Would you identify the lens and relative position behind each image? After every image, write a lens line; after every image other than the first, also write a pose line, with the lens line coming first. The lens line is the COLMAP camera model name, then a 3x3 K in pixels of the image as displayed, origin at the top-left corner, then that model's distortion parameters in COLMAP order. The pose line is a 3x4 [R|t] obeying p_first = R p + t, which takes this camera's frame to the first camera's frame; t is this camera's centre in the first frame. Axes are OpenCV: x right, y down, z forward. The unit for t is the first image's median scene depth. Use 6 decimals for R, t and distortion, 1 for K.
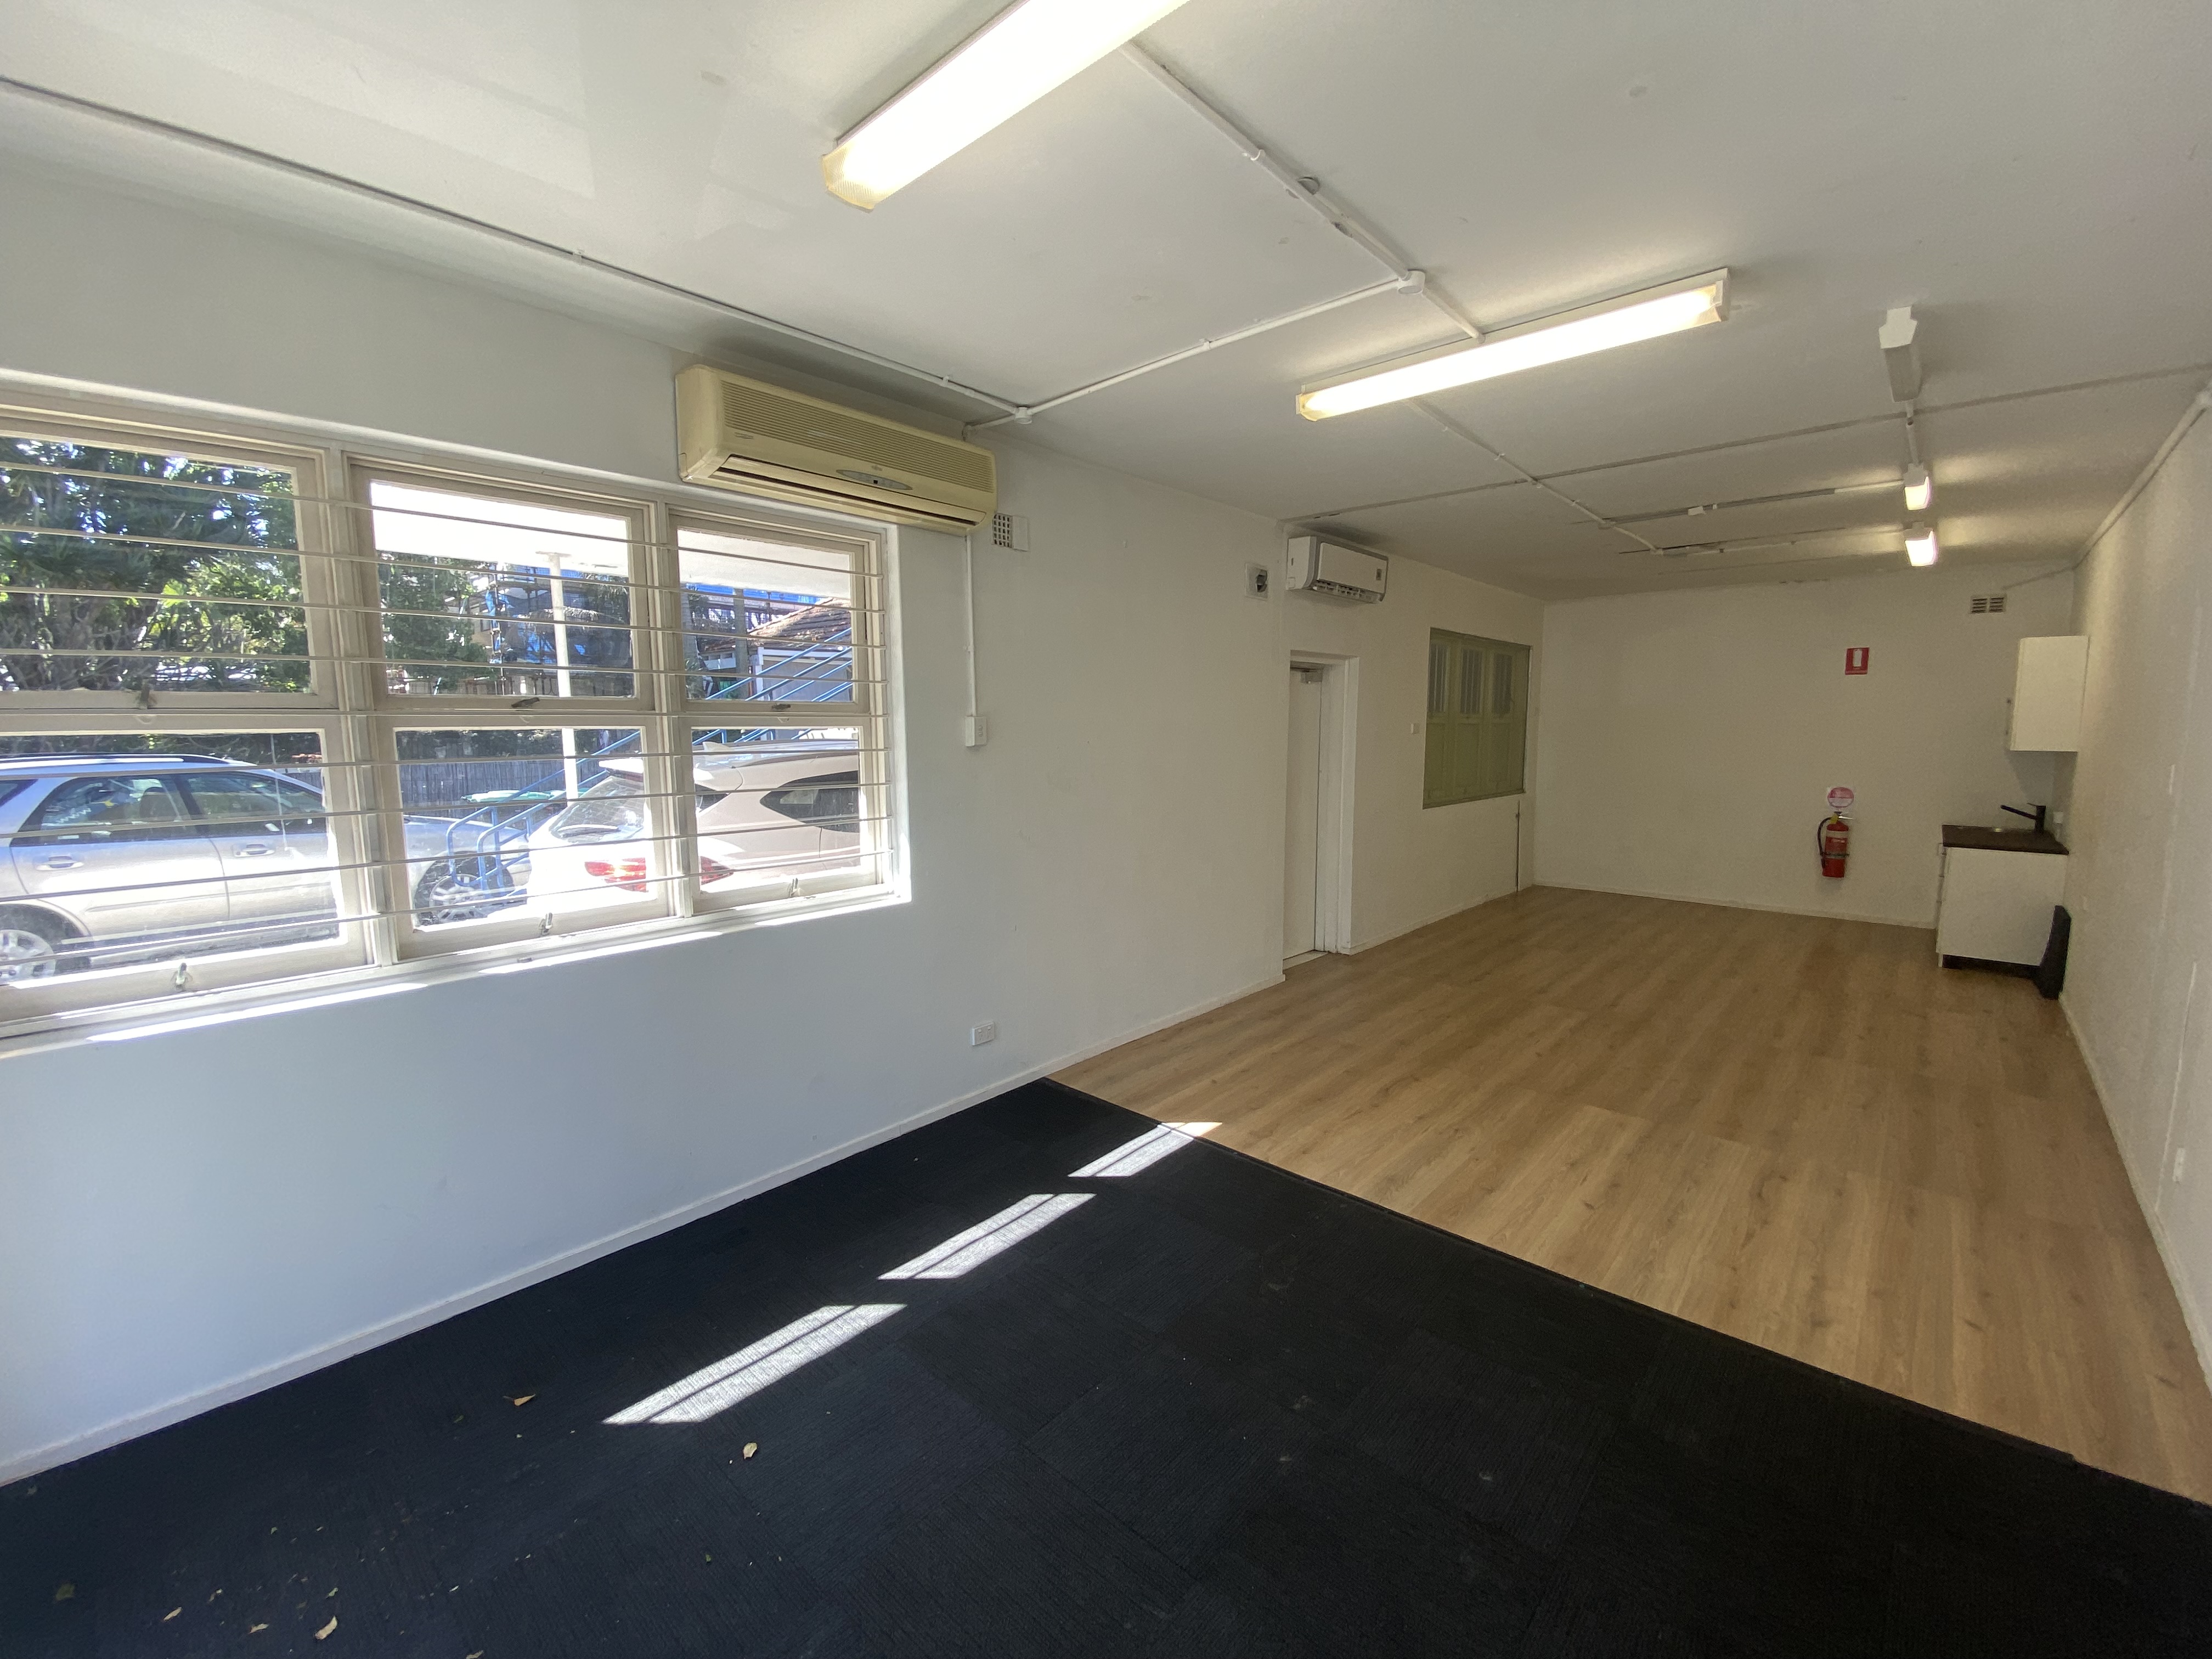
lens RADIAL K [[902.4, 0, 1067.1], [0, 902.4, 861.3], [0, 0, 1]] dist [-0.001198, -0.019619]
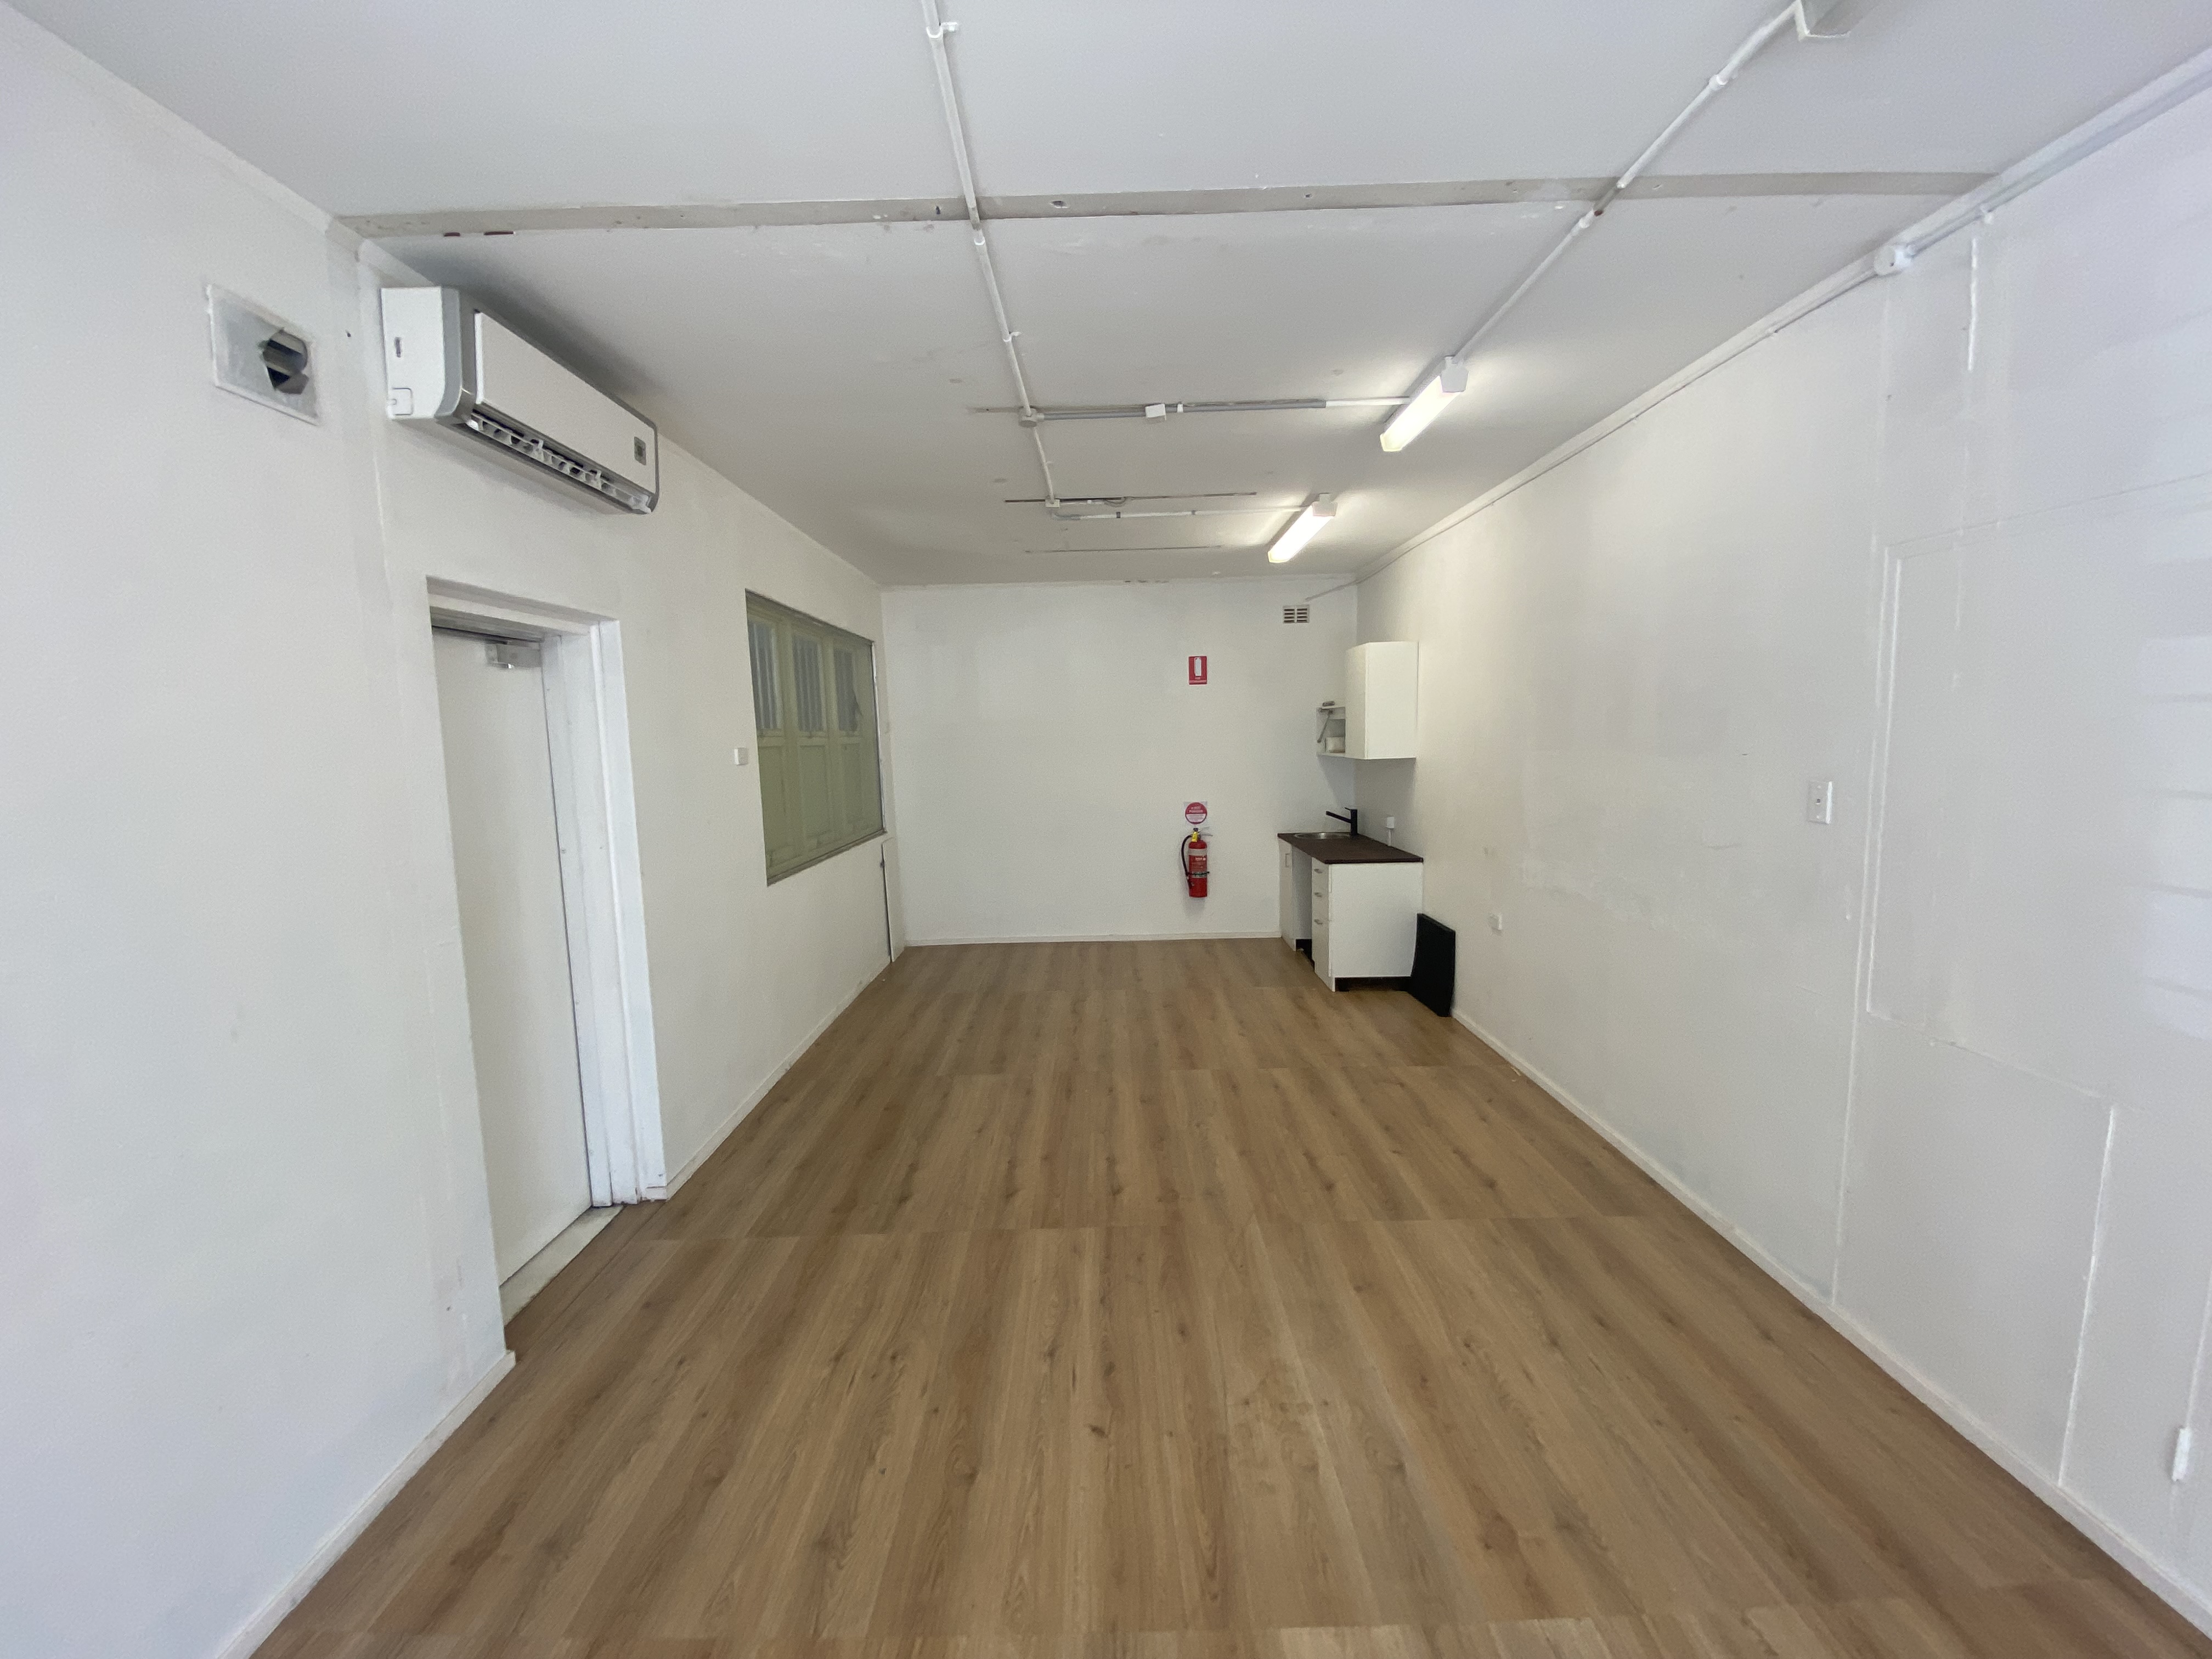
lens RADIAL K [[942.9, 0, 1106.0], [0, 942.9, 829.5], [0, 0, 1]] dist [-0.001743, -0.000405]
pose [[0.727712, -0.079361, 0.681276, 0.153980], [0.118582, 0.992883, -0.011004, -0.072499], [-0.675554, 0.088795, 0.731944, 0.441598]]
